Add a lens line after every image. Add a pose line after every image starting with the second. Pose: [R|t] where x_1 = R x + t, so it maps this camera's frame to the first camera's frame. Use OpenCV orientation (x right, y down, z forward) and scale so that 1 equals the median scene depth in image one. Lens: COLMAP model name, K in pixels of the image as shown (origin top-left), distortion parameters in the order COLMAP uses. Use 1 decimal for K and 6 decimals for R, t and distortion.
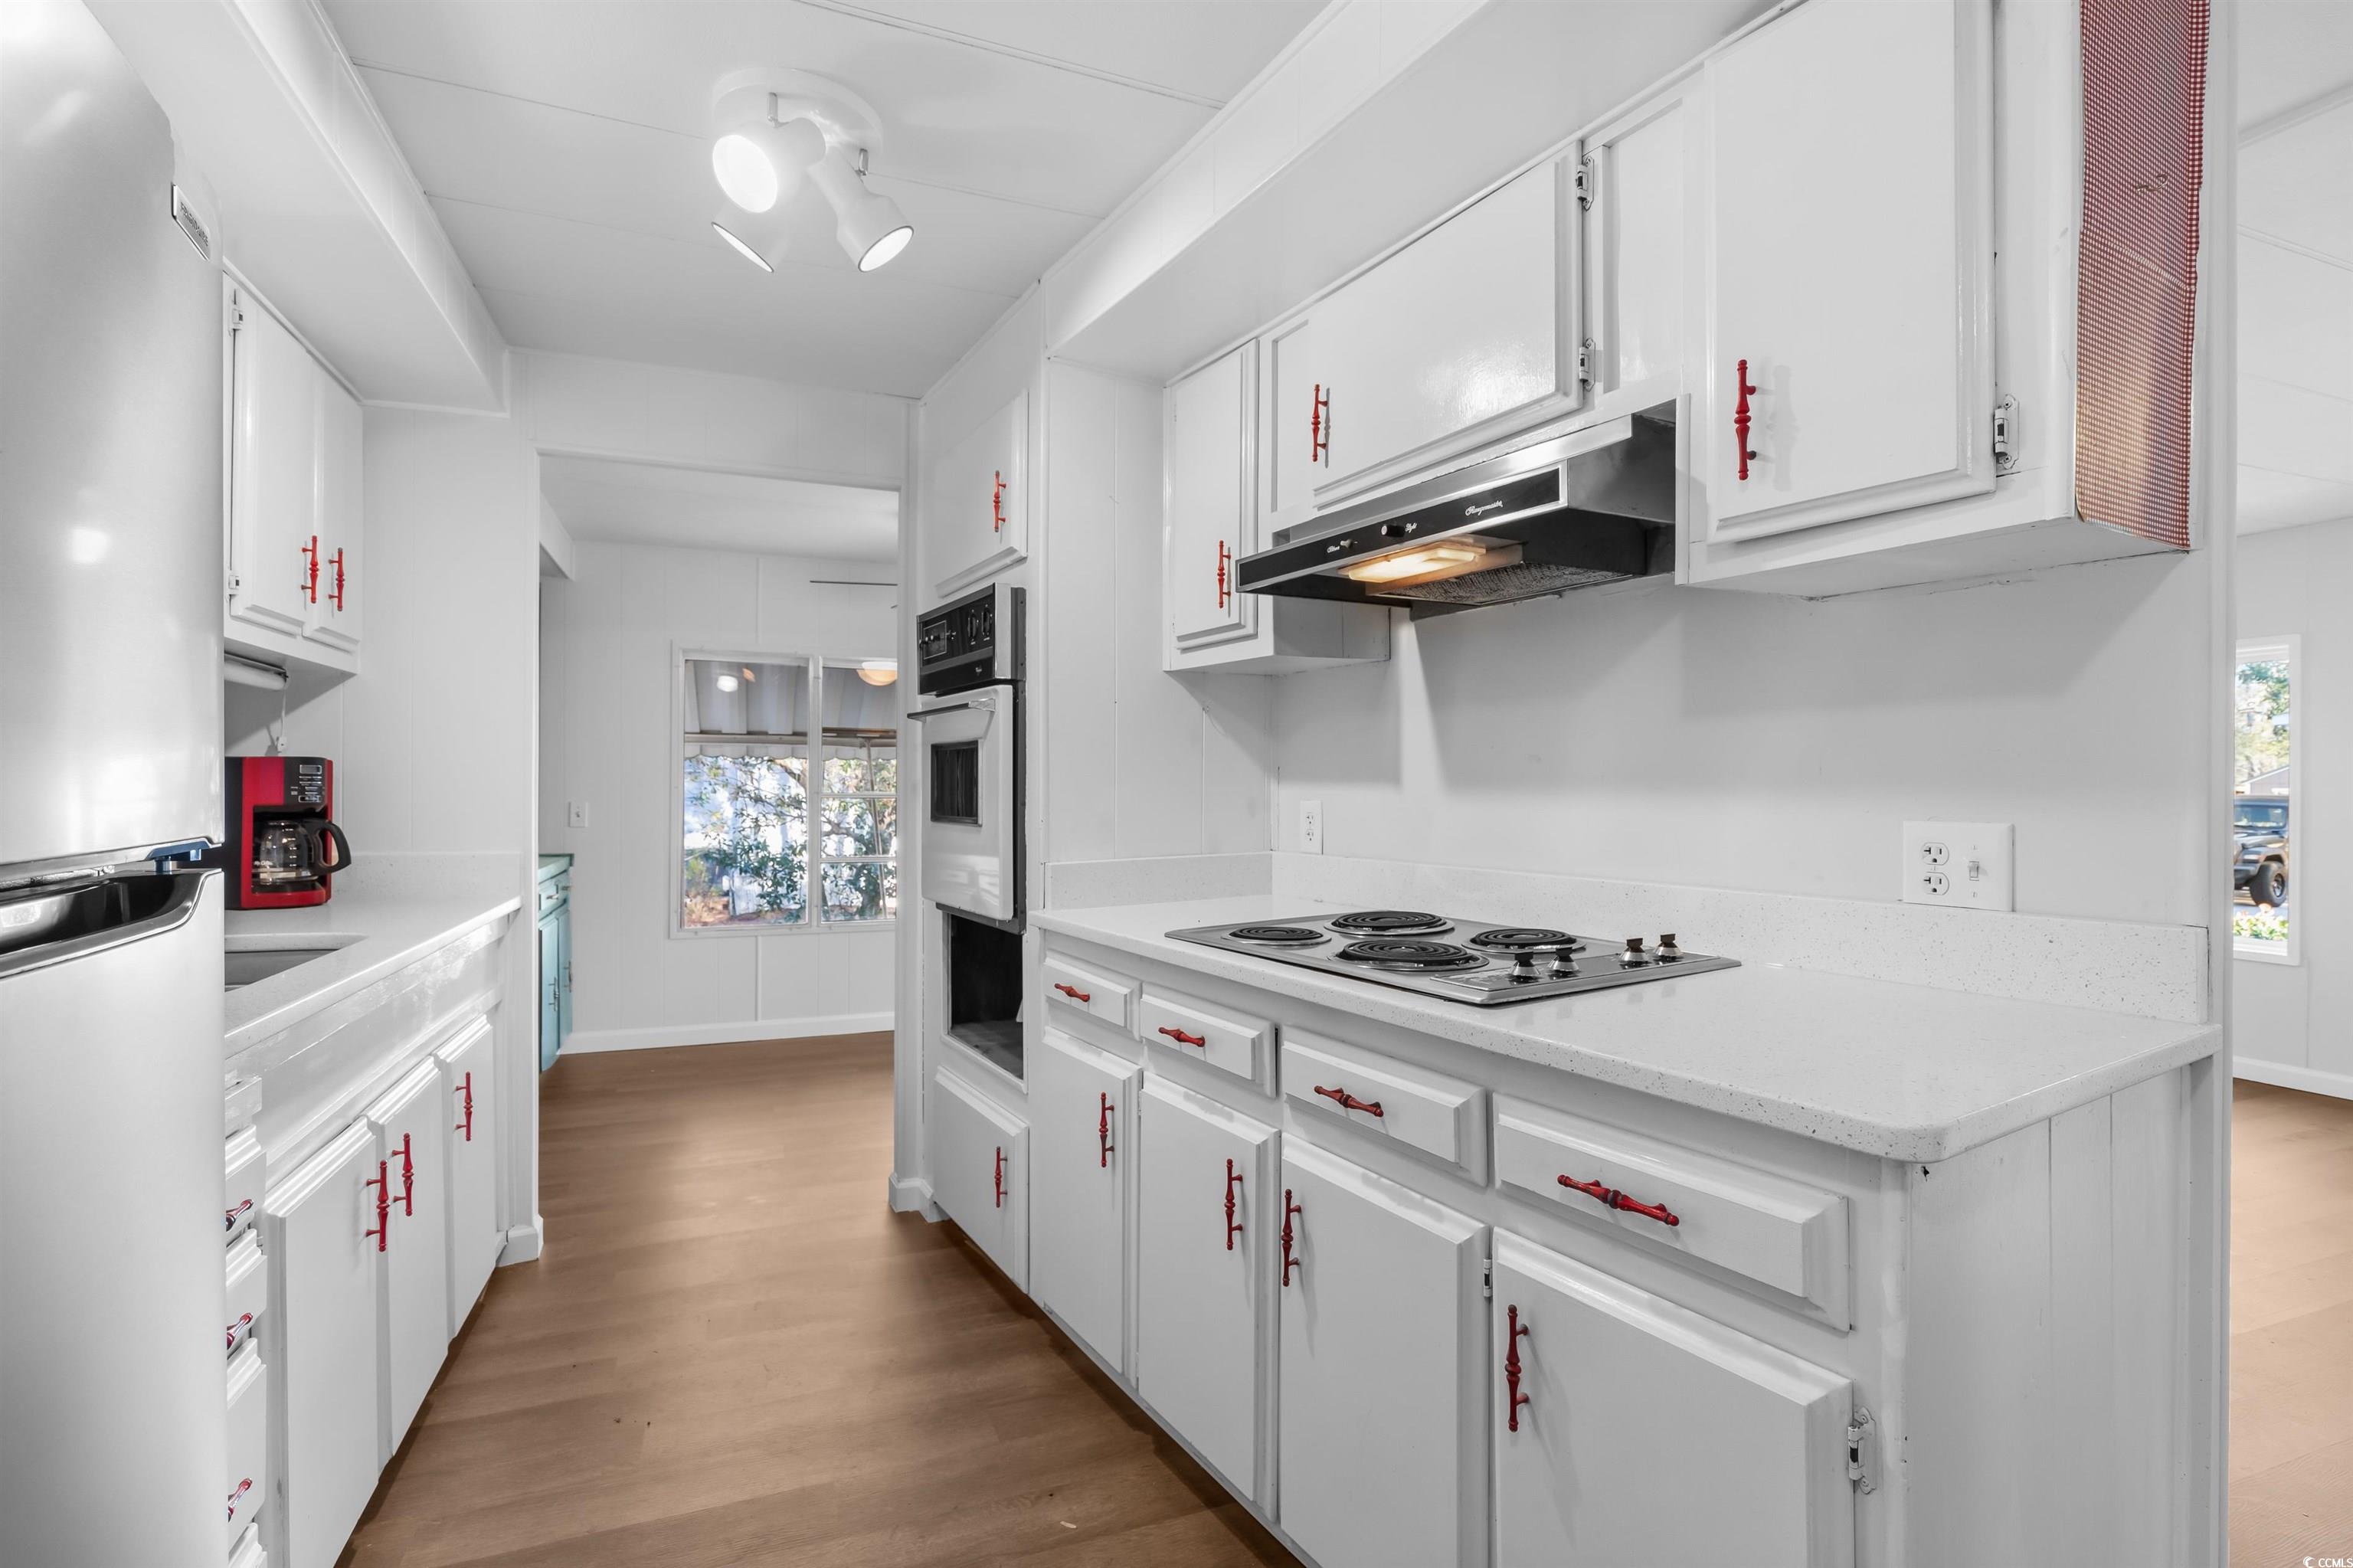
lens RADIAL K [[1097.4, 0, 1179.9], [0, 1097.4, 834.7], [0, 0, 1]] dist [-0.015586, -0.000643]
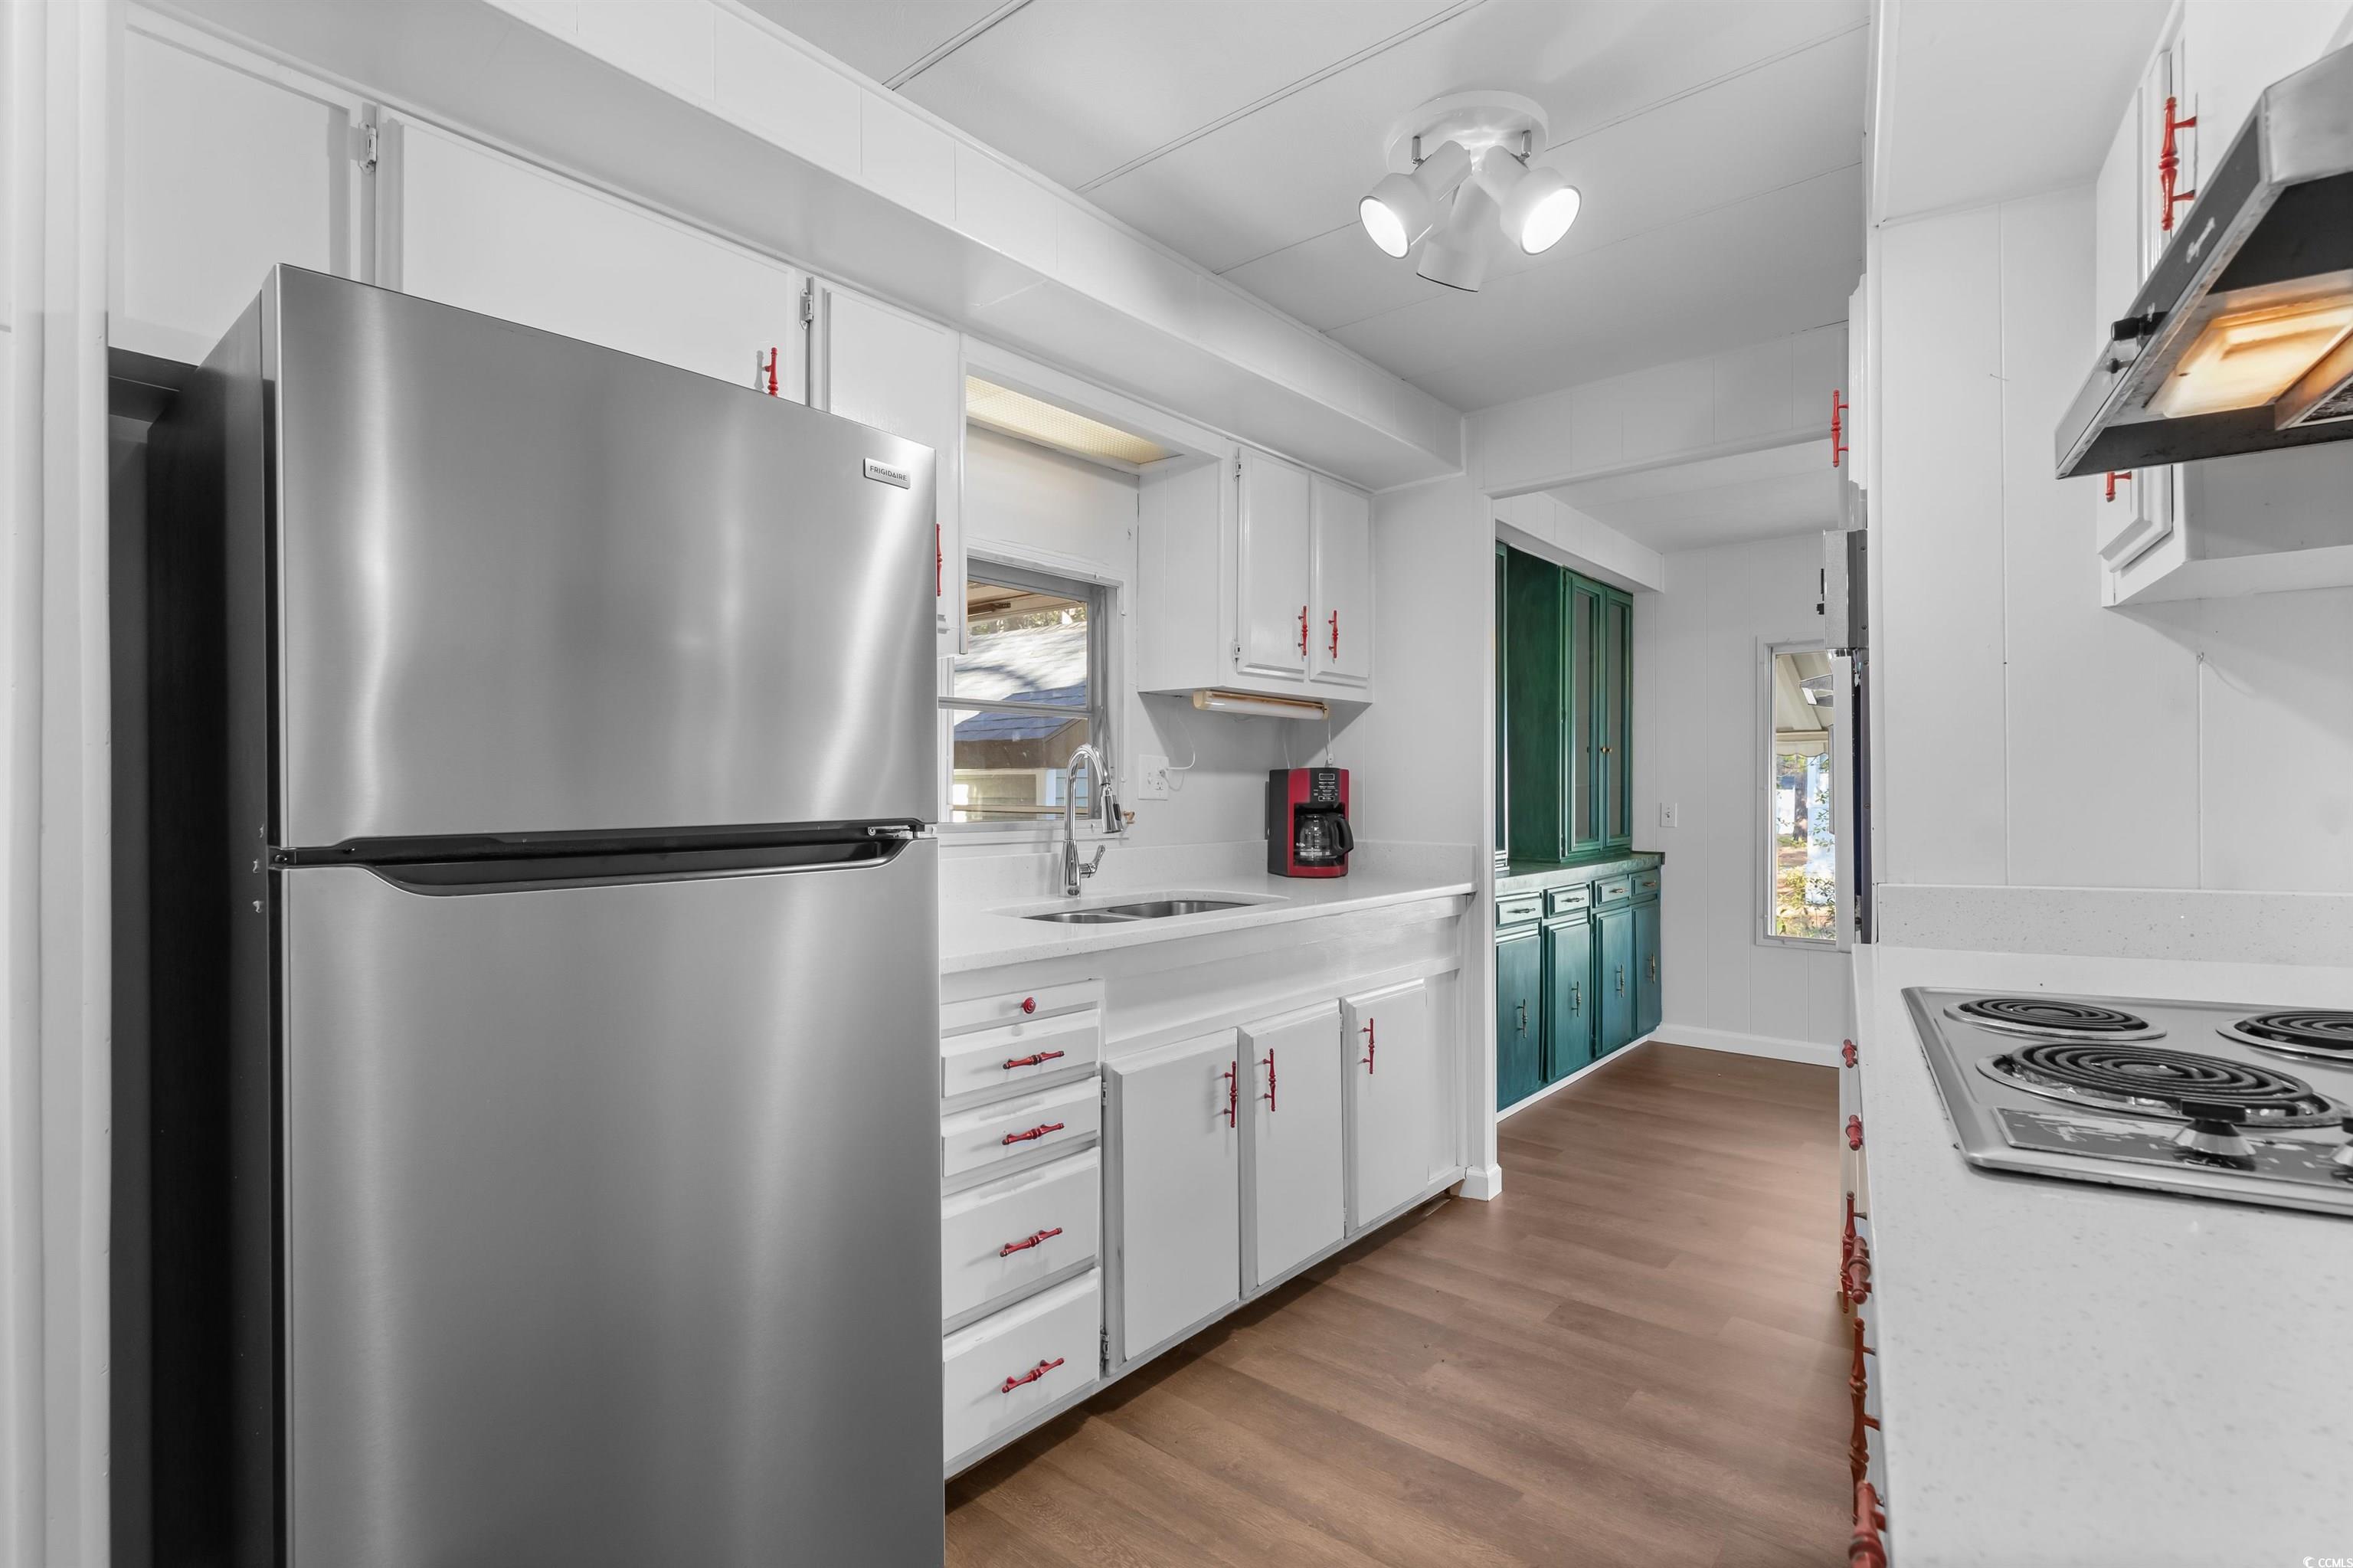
lens RADIAL K [[1097.4, 0, 1179.9], [0, 1097.4, 834.7], [0, 0, 1]] dist [-0.015586, -0.000643]
pose [[0.445772, 0.031455, -0.894594, 0.339475], [-0.032077, 0.999302, 0.019153, -0.008622], [0.894572, 0.020158, 0.446470, 0.225407]]
